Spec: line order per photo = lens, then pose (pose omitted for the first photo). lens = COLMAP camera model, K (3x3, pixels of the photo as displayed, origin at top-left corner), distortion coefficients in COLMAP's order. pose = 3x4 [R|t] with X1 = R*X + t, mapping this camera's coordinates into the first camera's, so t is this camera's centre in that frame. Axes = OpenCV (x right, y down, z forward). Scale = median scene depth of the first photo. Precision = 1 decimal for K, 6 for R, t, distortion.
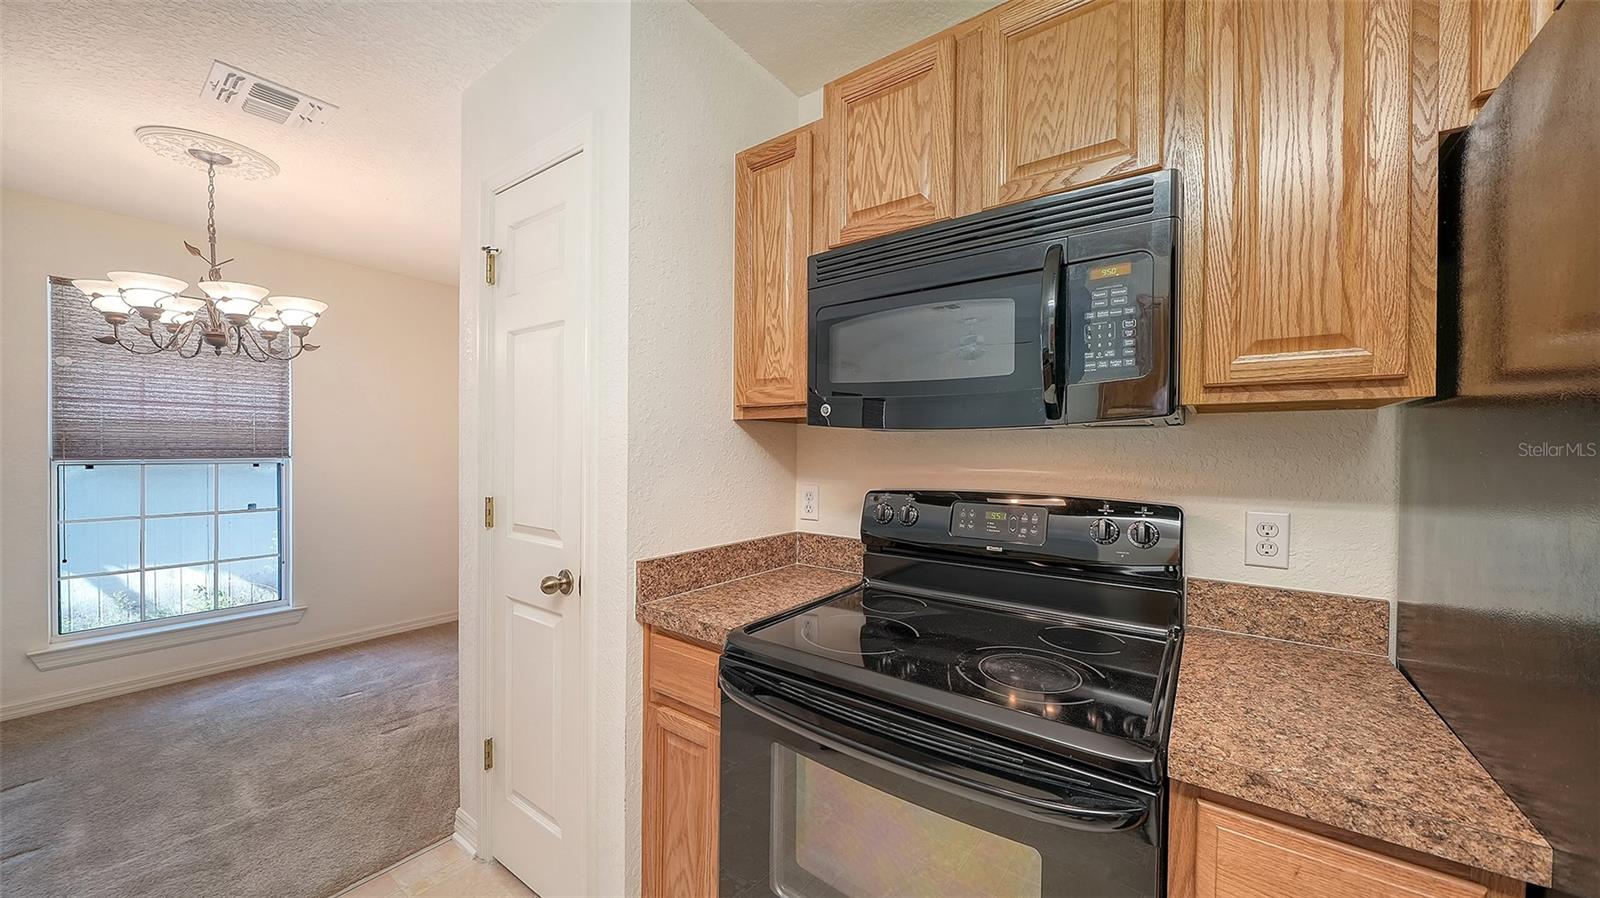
lens RADIAL K [[559.1, 0, 801.3], [0, 559.1, 456.8], [0, 0, 1]] dist [-0.000865, -0.000453]
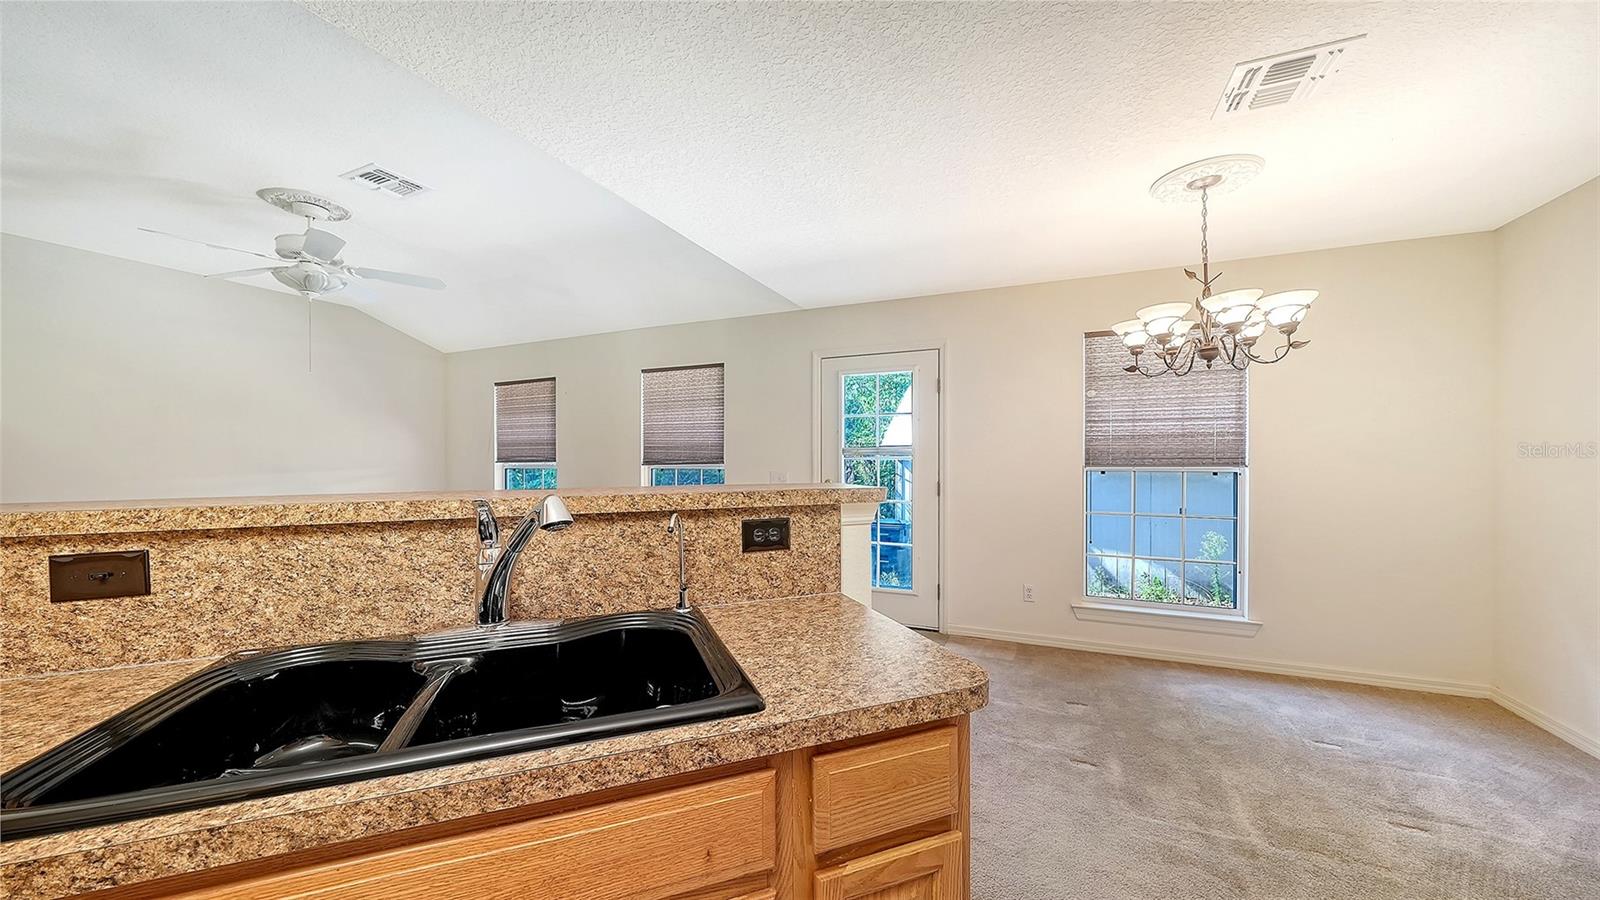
lens RADIAL K [[559.1, 0, 801.3], [0, 559.1, 457.8], [0, 0, 1]] dist [-0.000865, -0.000453]
pose [[0.216773, -0.005164, -0.976208, -0.190967], [-0.010812, 0.999912, -0.007691, 0.002069], [0.976162, 0.012222, 0.216698, 0.029532]]
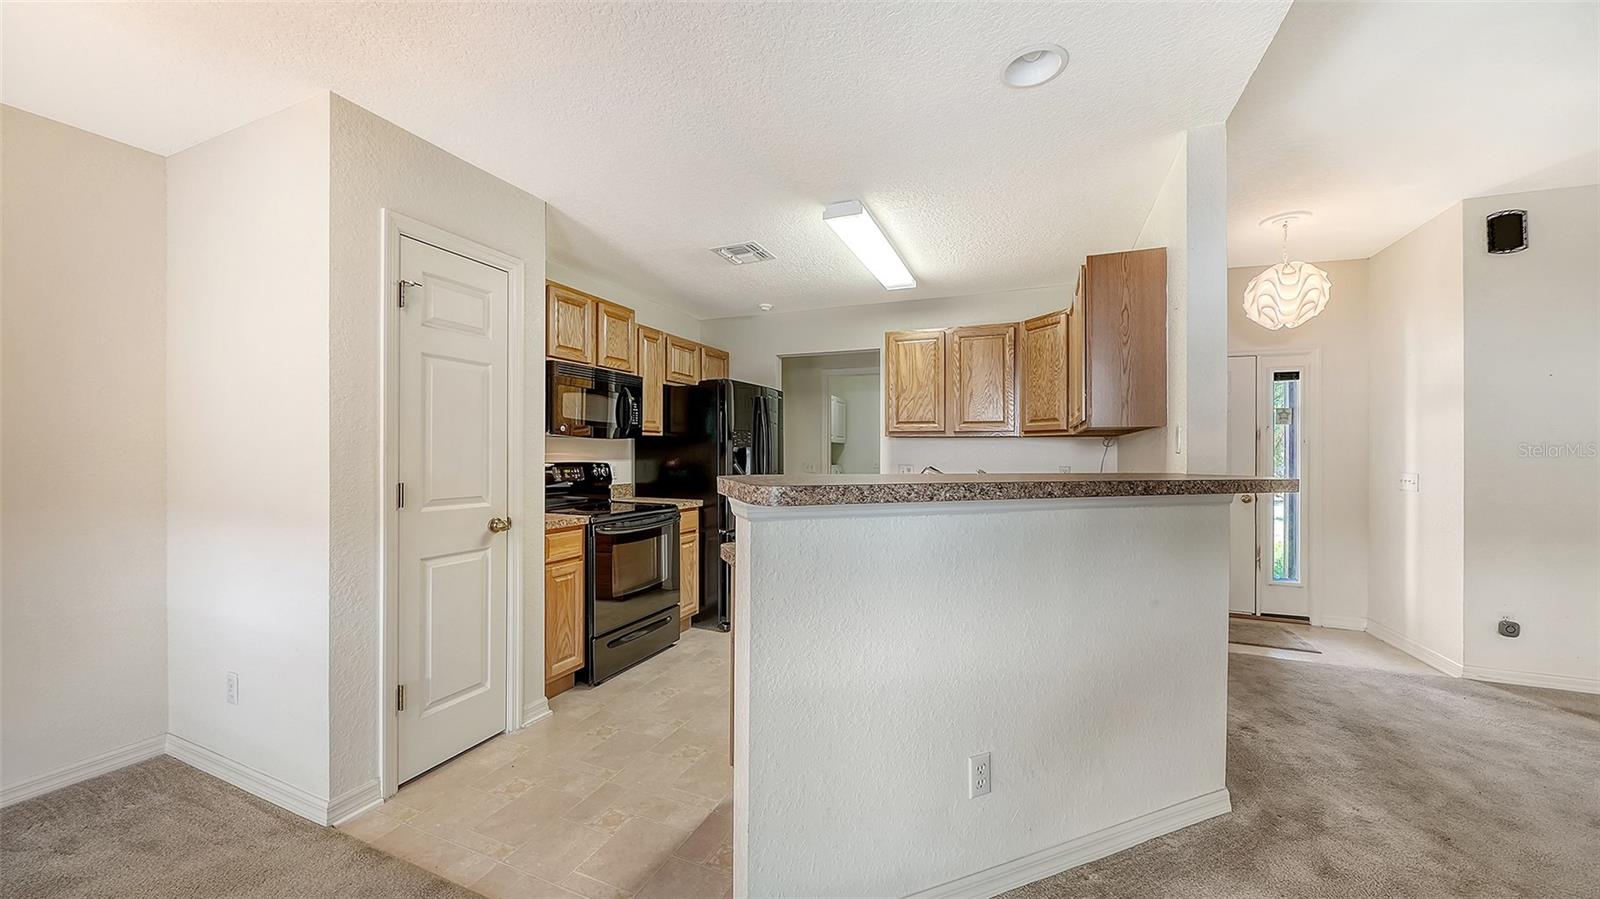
lens RADIAL K [[559.1, 0, 801.3], [0, 559.1, 457.3], [0, 0, 1]] dist [-0.000865, -0.000453]
pose [[-0.232676, -0.017272, 0.972401, -1.484175], [0.004496, 0.999813, 0.018835, -0.002663], [-0.972544, 0.008754, -0.232555, 0.341629]]
